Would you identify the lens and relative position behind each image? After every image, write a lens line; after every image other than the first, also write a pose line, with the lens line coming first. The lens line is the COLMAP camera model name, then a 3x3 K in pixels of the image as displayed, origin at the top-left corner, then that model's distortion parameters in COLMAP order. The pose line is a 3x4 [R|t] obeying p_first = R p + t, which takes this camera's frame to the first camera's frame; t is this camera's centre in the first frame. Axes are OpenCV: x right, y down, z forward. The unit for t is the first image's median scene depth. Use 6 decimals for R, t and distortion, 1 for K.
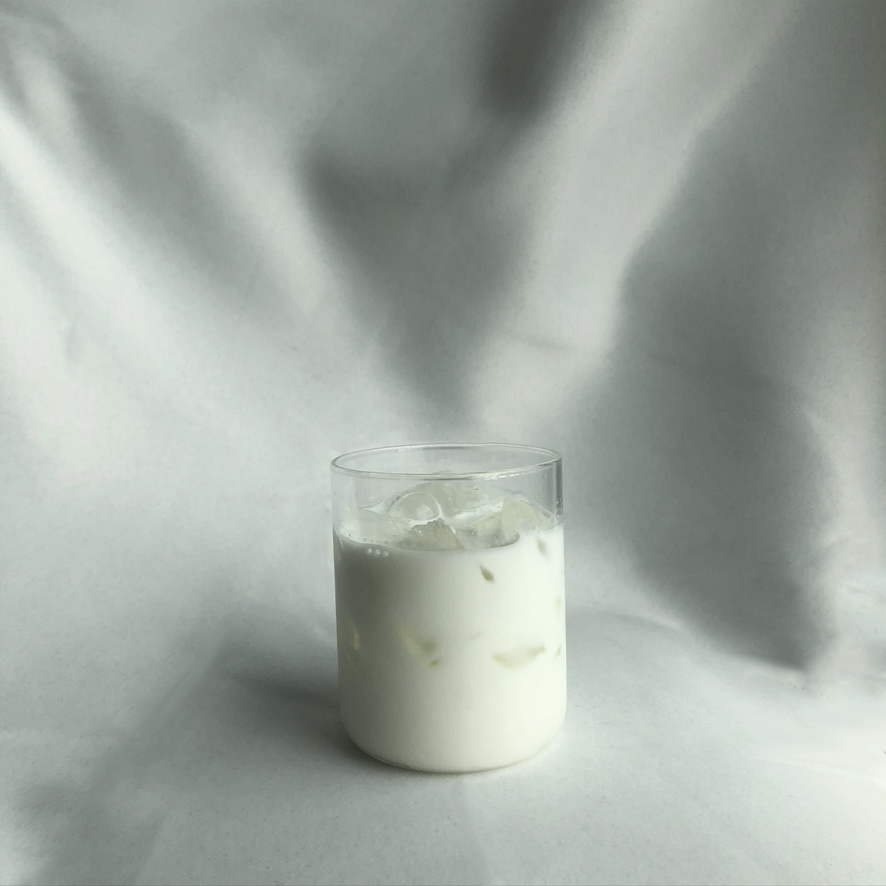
lens RADIAL K [[1030.8, 0, 443.0], [0, 1030.8, 443.0], [0, 0, 1]] dist [-0.009583, 0.024660]
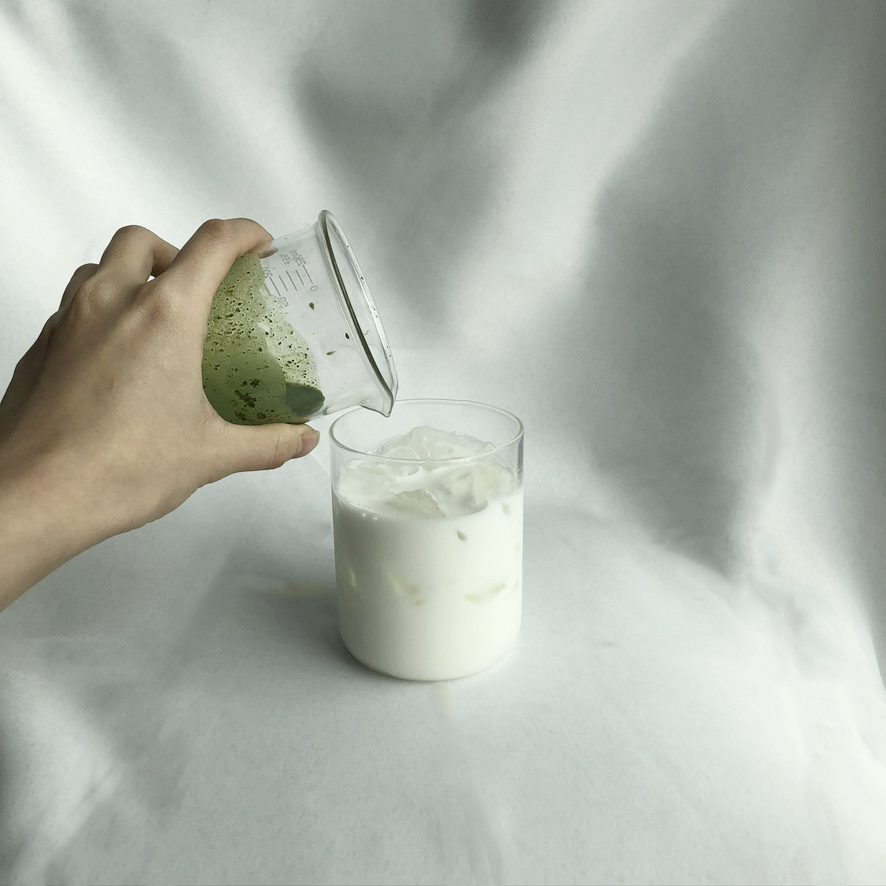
lens RADIAL K [[1030.8, 0, 443.0], [0, 1030.8, 443.0], [0, 0, 1]] dist [-0.009583, 0.024660]
pose [[0.999764, 0.013763, 0.016810, 0.001814], [-0.017311, 0.972168, 0.233643, -0.200360], [-0.013126, -0.233879, 0.972177, -0.123370]]
